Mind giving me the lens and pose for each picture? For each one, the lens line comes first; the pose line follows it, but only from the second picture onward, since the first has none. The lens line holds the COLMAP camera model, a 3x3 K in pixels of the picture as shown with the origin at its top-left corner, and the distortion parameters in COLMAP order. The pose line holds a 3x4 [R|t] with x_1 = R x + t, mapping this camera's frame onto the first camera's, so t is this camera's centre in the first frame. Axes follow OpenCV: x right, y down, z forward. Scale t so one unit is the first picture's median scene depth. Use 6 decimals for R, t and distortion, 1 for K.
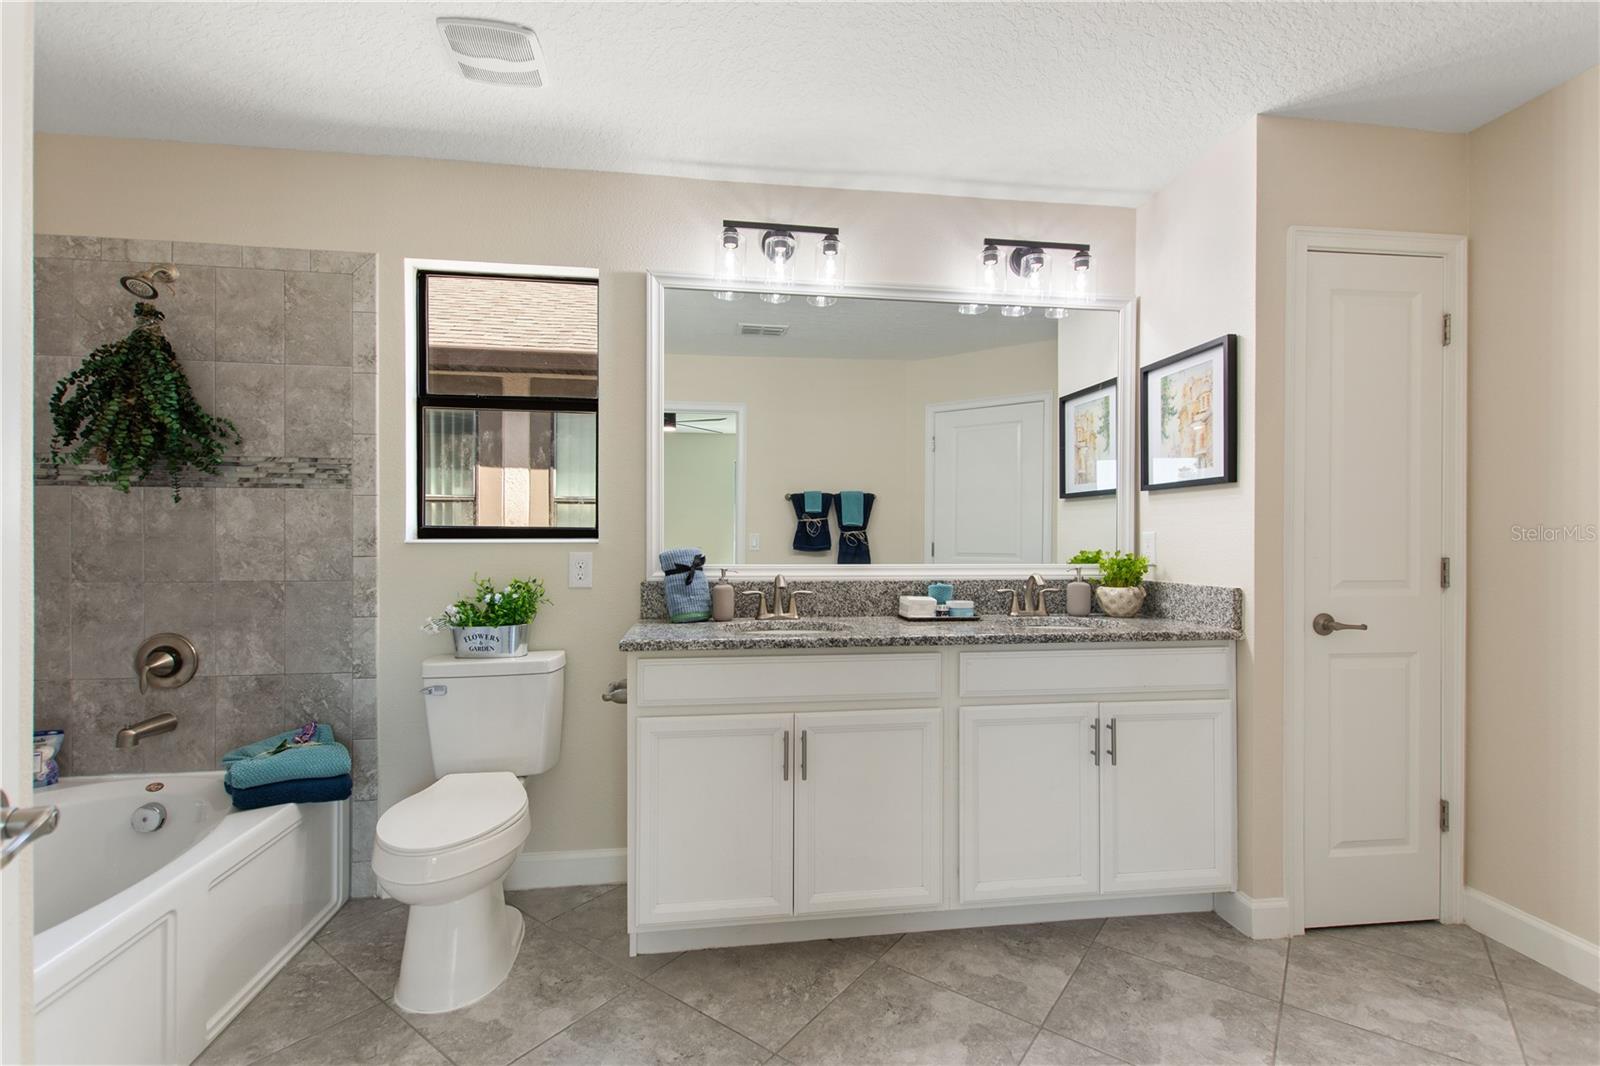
lens RADIAL K [[724.2, 0, 788.2], [0, 724.2, 539.7], [0, 0, 1]] dist [0.005368, -0.001443]
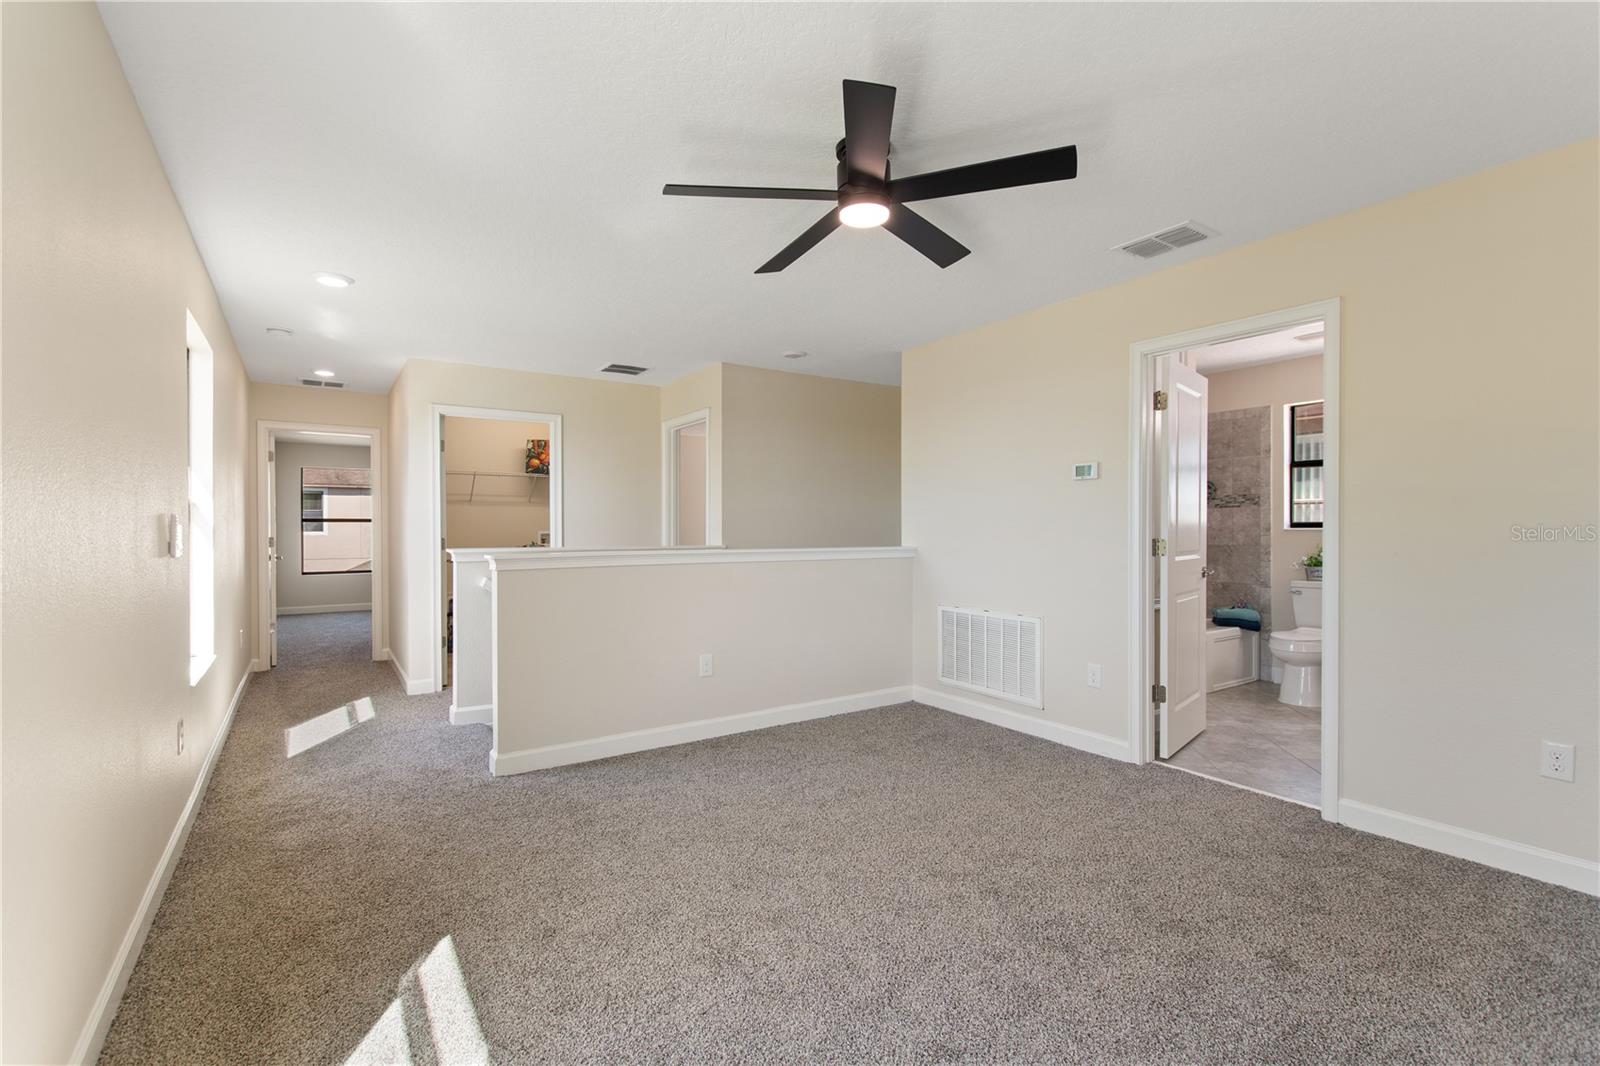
lens RADIAL K [[724.2, 0, 810.3], [0, 724.2, 534.1], [0, 0, 1]] dist [0.005368, -0.001443]
pose [[0.462111, 0.001068, -0.886822, 0.815687], [0.002790, 0.999993, 0.002658, 0.008280], [0.886818, -0.003703, 0.462104, -1.389977]]
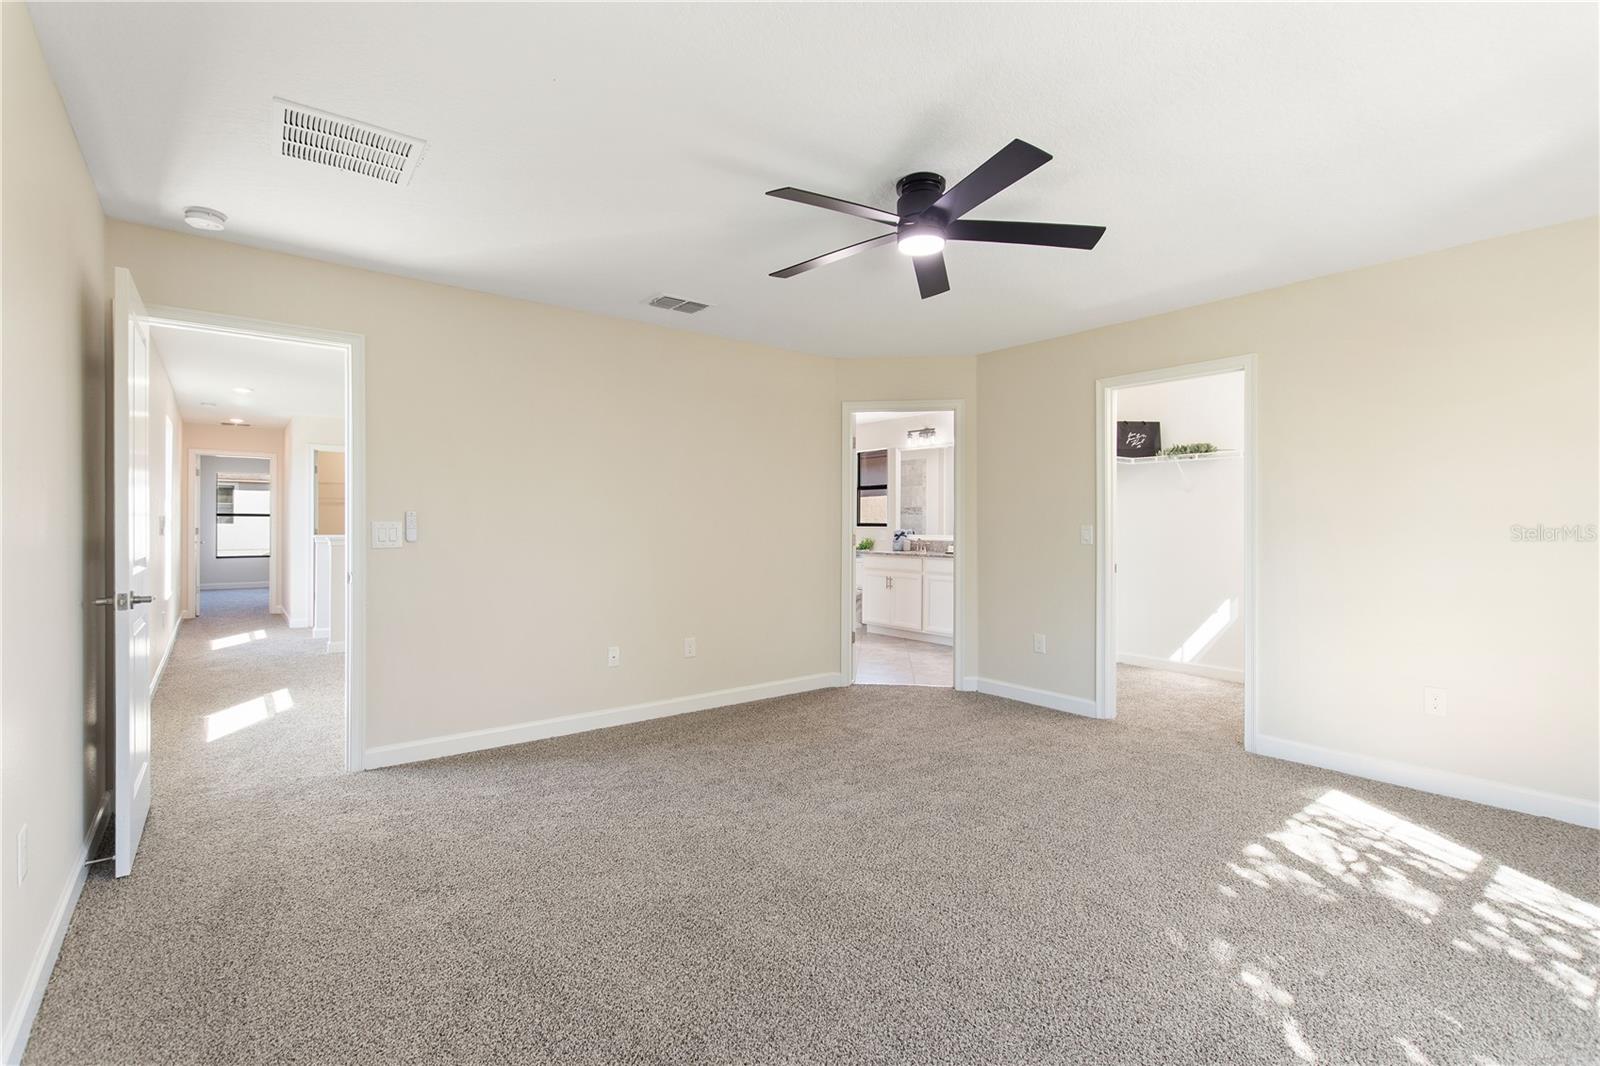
lens RADIAL K [[724.2, 0, 800.3], [0, 724.2, 524.6], [0, 0, 1]] dist [0.005368, -0.001443]
pose [[0.524095, -0.001144, -0.851659, 2.551019], [-0.004746, 0.999980, -0.004263, 0.006103], [0.851646, 0.006276, 0.524079, -1.198555]]
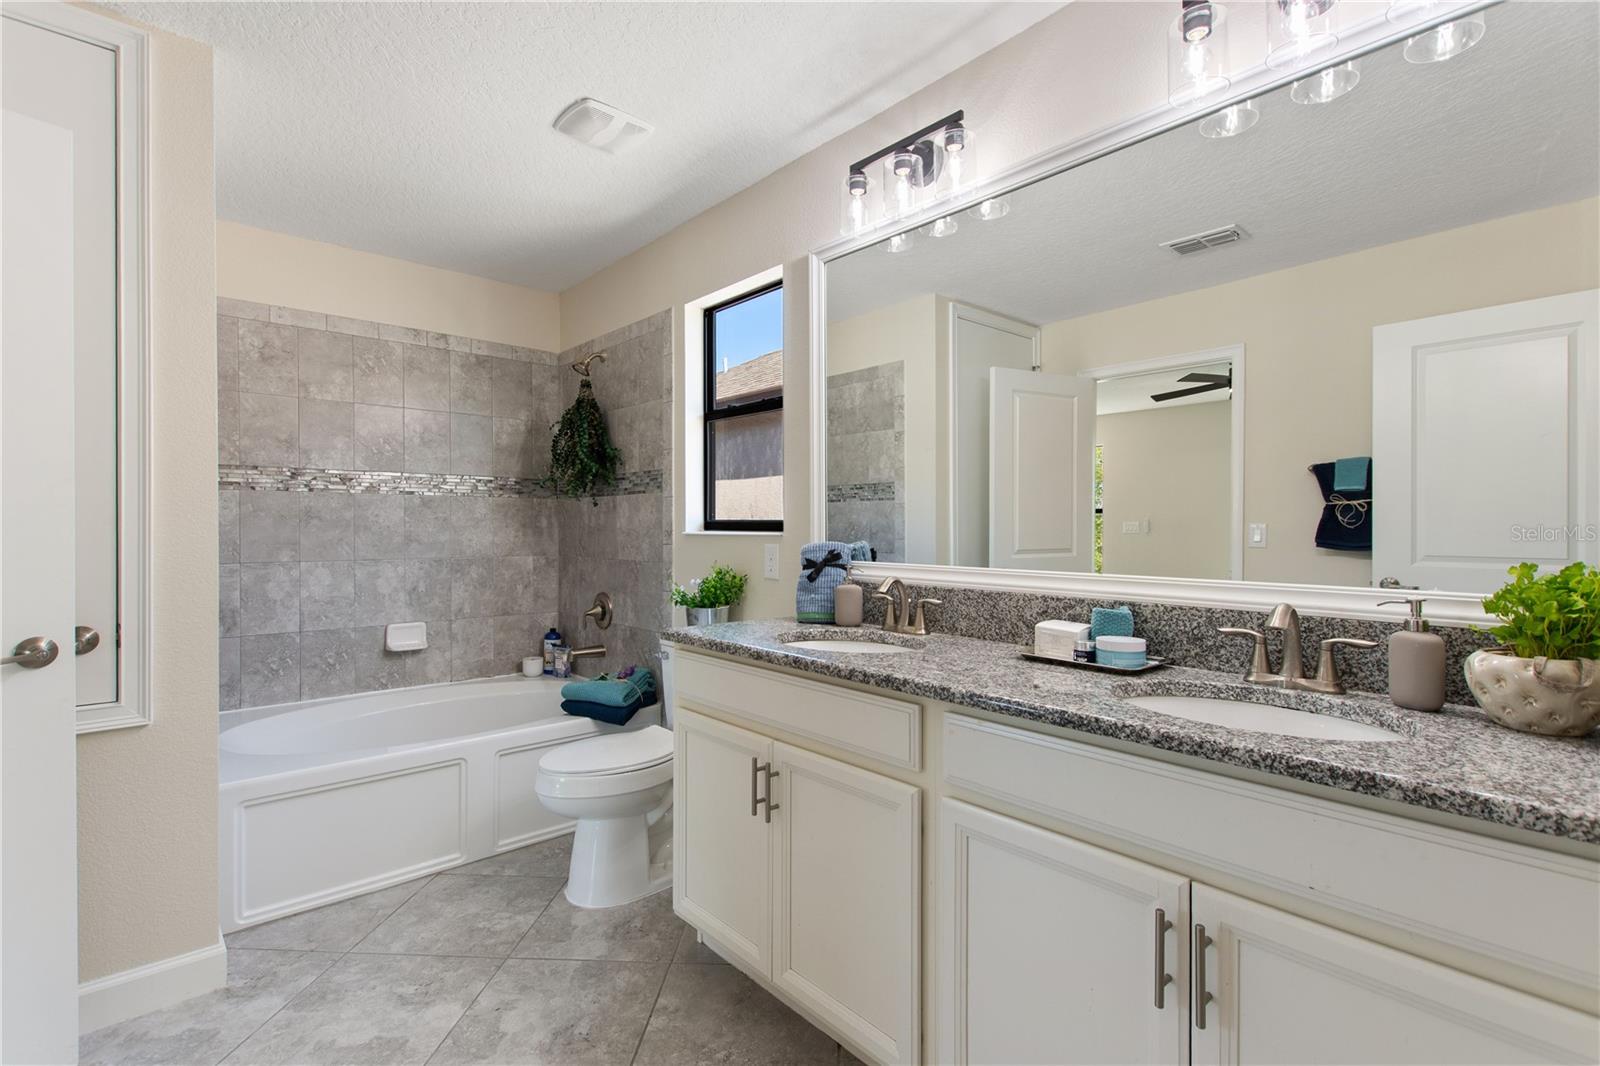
lens RADIAL K [[724.2, 0, 789.3], [0, 724.2, 529.5], [0, 0, 1]] dist [0.005368, -0.001443]
pose [[0.558834, 0.001448, -0.829278, 0.603828], [-0.002123, 0.999998, 0.000316, -0.004144], [0.829277, 0.001584, 0.558836, 0.461526]]
